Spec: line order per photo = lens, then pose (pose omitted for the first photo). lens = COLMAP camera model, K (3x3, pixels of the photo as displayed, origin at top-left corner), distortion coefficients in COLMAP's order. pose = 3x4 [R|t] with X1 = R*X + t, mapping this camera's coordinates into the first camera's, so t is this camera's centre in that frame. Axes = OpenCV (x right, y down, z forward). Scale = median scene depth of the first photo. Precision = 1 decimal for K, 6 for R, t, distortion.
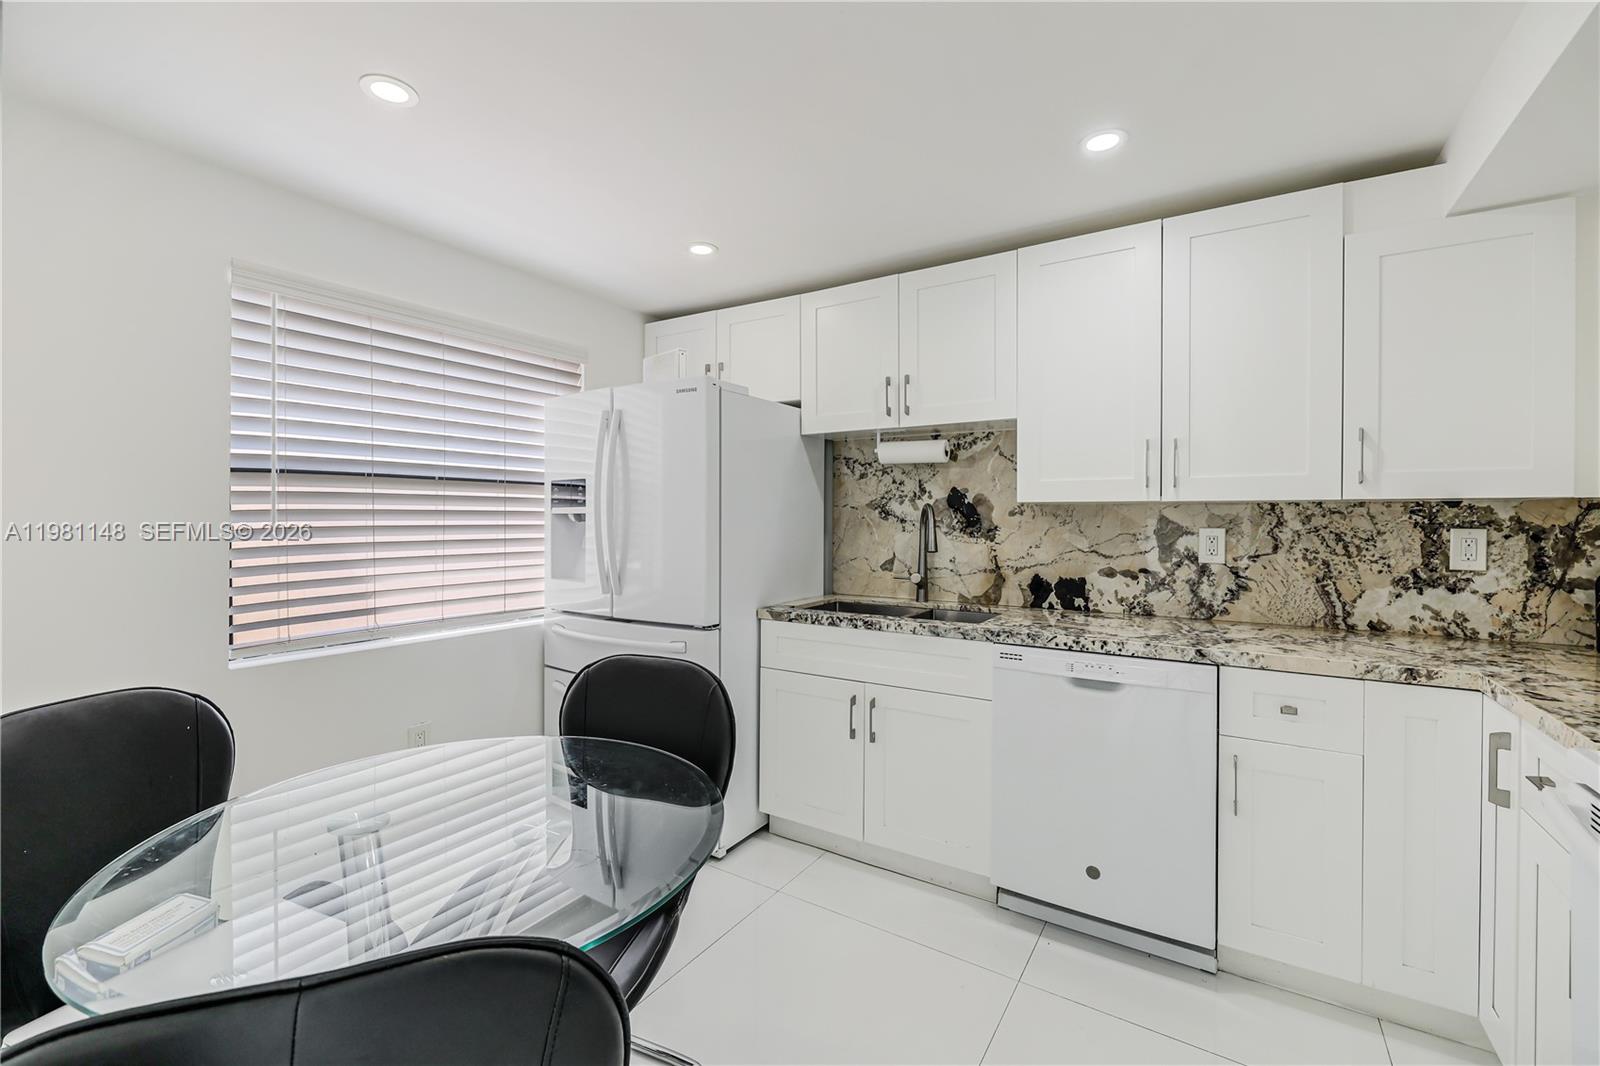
lens RADIAL K [[694.1, 0, 776.1], [0, 694.1, 523.1], [0, 0, 1]] dist [-0.000401, 0.000204]
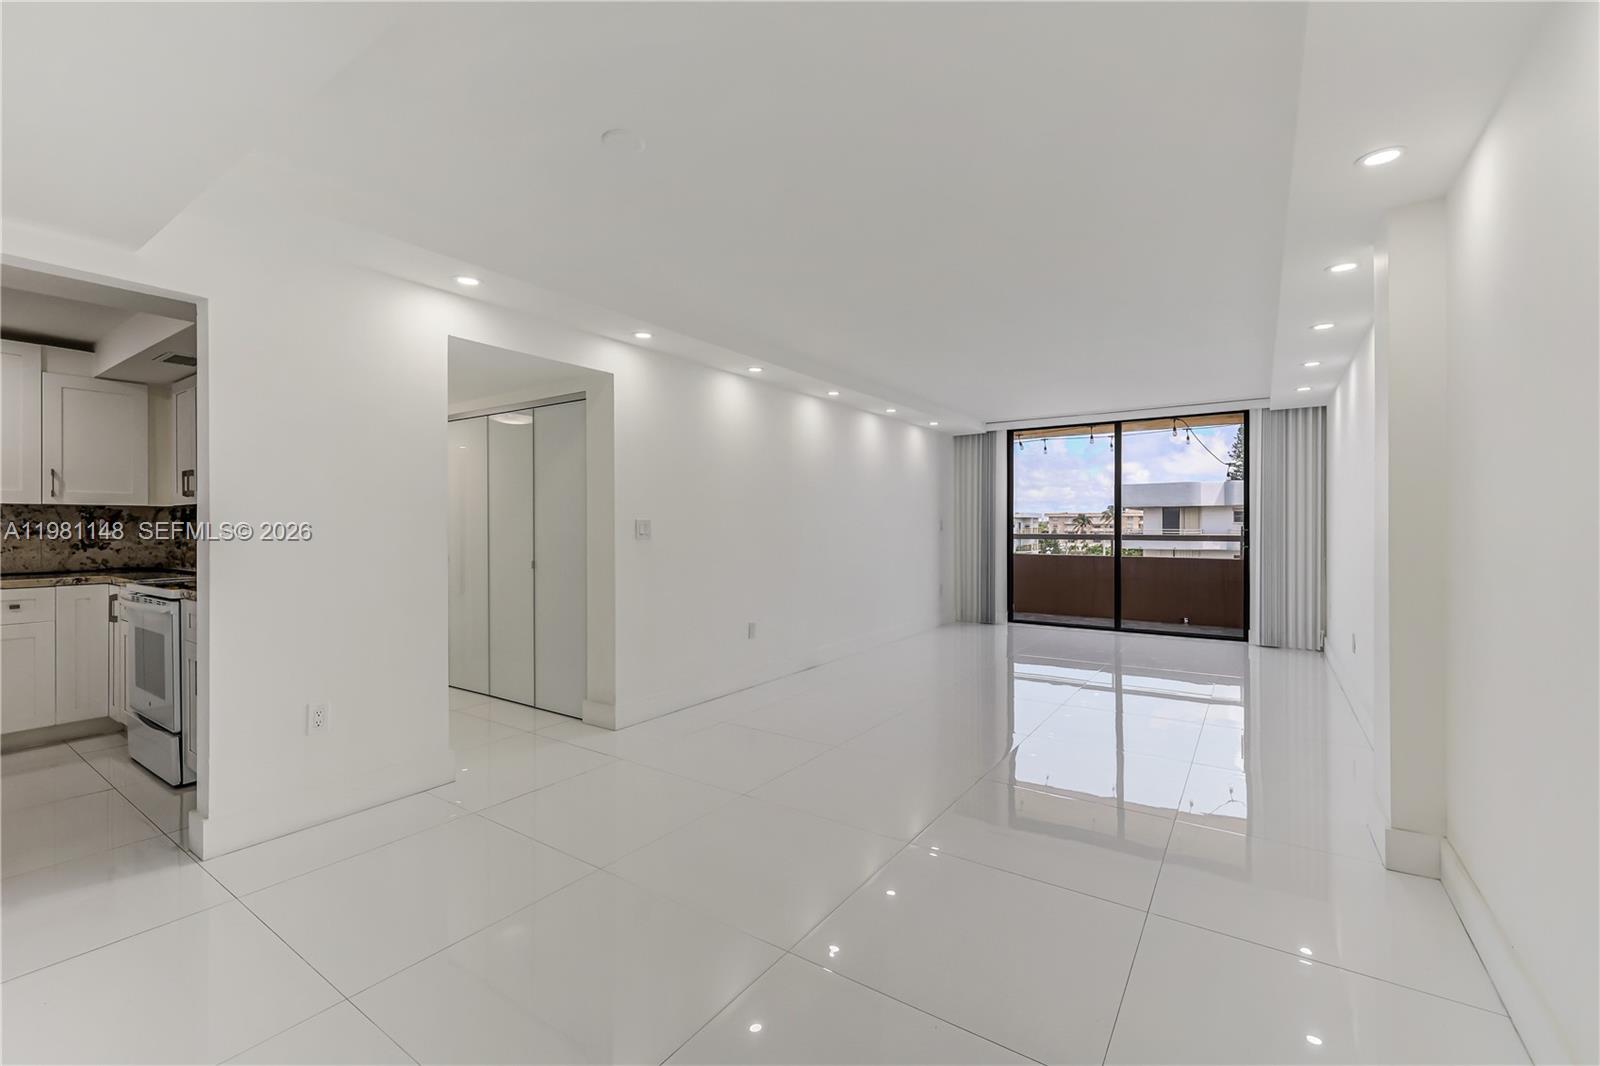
lens RADIAL K [[694.1, 0, 798.9], [0, 694.1, 524.2], [0, 0, 1]] dist [-0.000401, 0.000204]
pose [[0.041732, -0.001409, 0.999128, -0.897928], [0.007542, 0.999971, 0.001095, 0.031289], [-0.999100, 0.007490, 0.041742, -1.038384]]
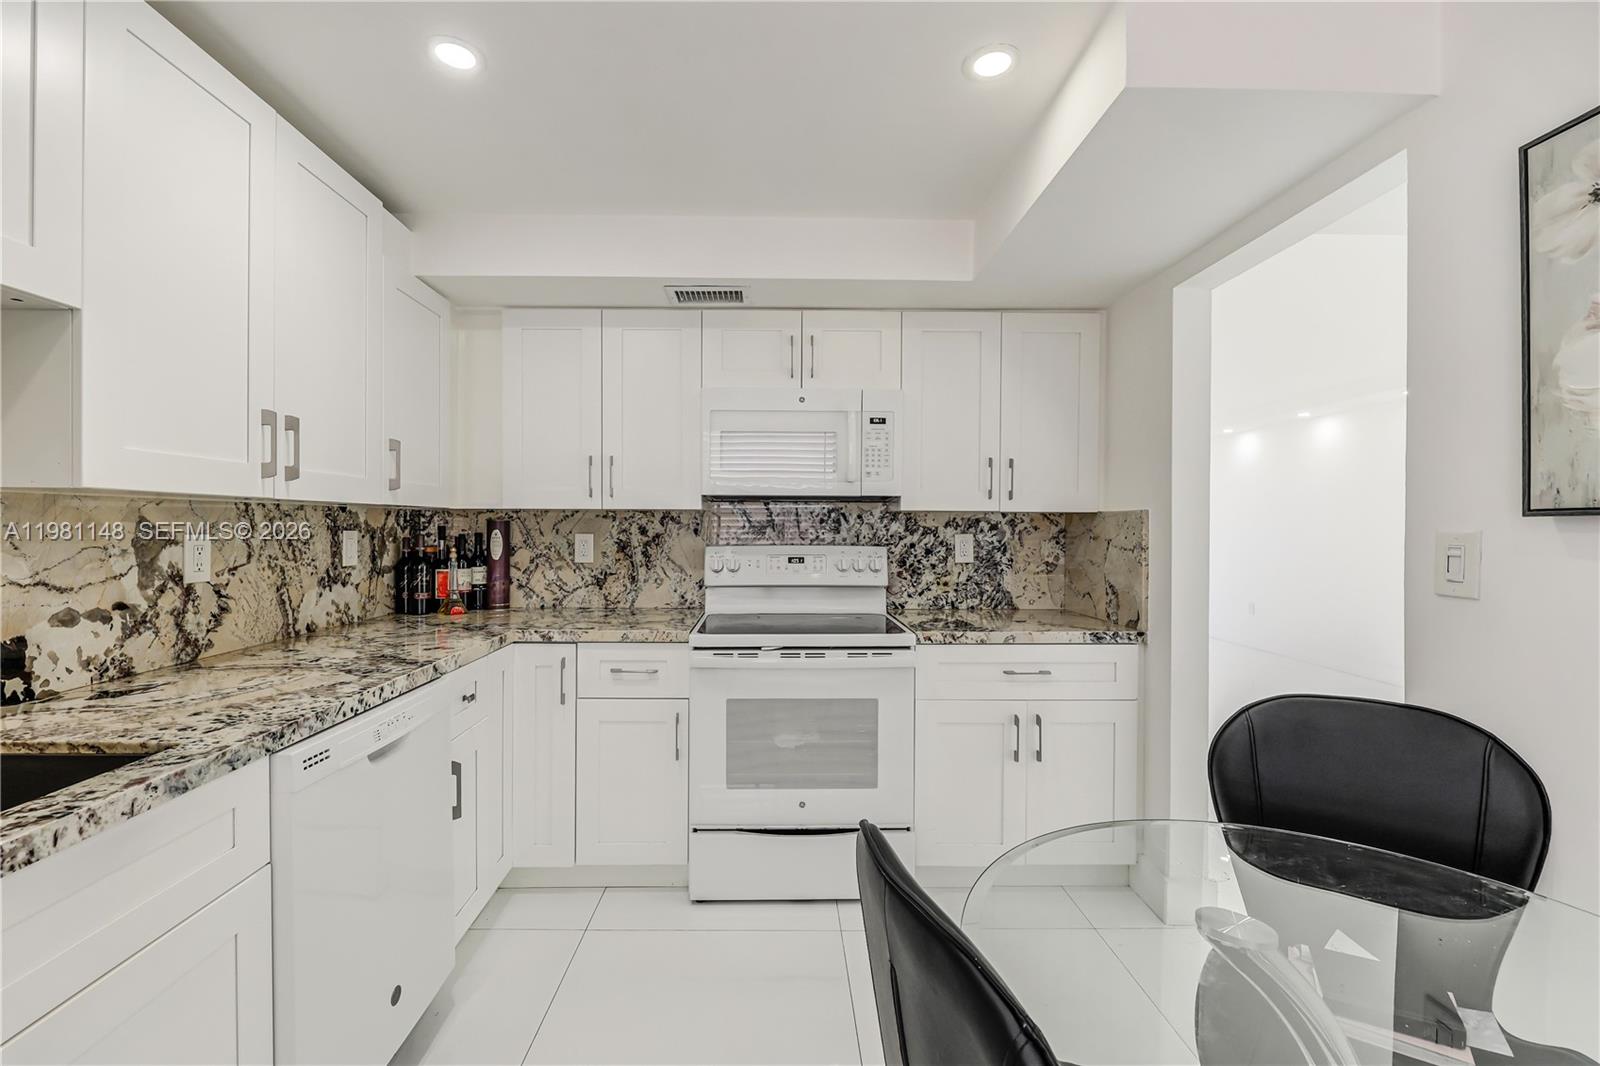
lens RADIAL K [[694.1, 0, 792.2], [0, 694.1, 527.7], [0, 0, 1]] dist [-0.000401, 0.000204]
pose [[-0.581557, -0.009591, 0.813449, -0.332945], [-0.002307, 0.999946, 0.010141, -0.008899], [-0.813502, 0.004021, -0.581548, 0.914565]]
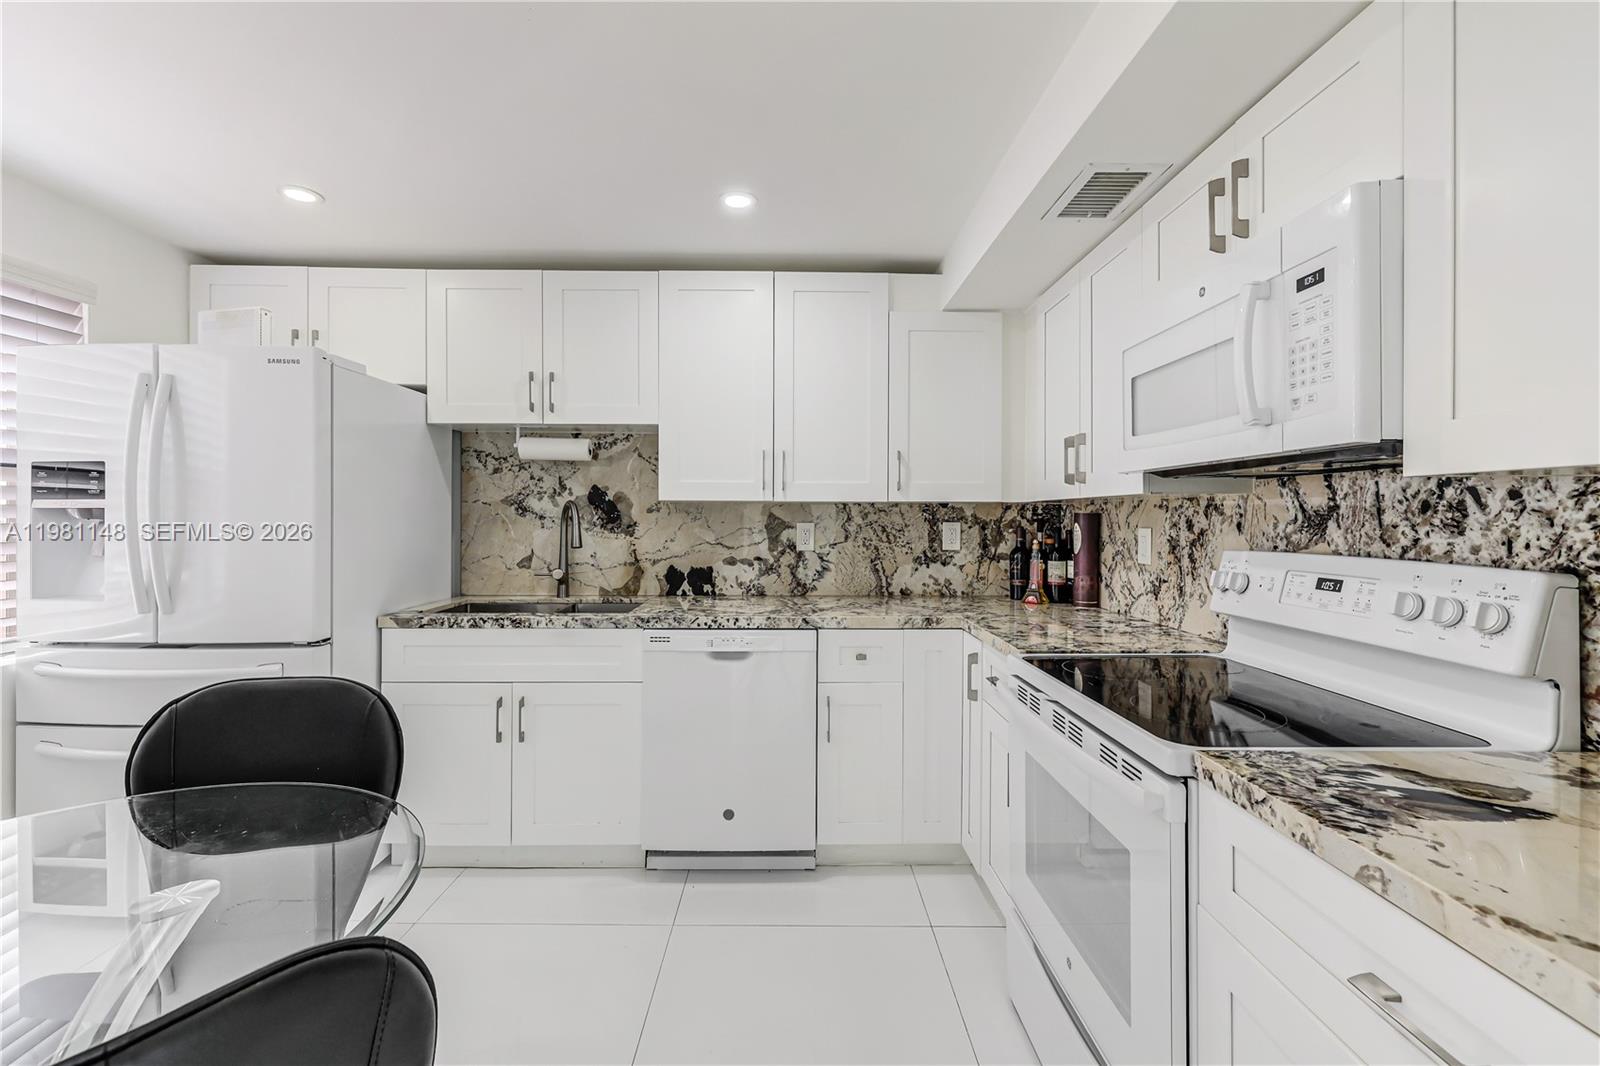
lens RADIAL K [[694.1, 0, 801.5], [0, 694.1, 521.8], [0, 0, 1]] dist [-0.000401, 0.000204]
pose [[0.827153, -0.004920, 0.561956, -0.087972], [0.003179, 0.999987, 0.004075, -0.000010], [-0.561968, -0.001585, 0.827157, -0.041157]]
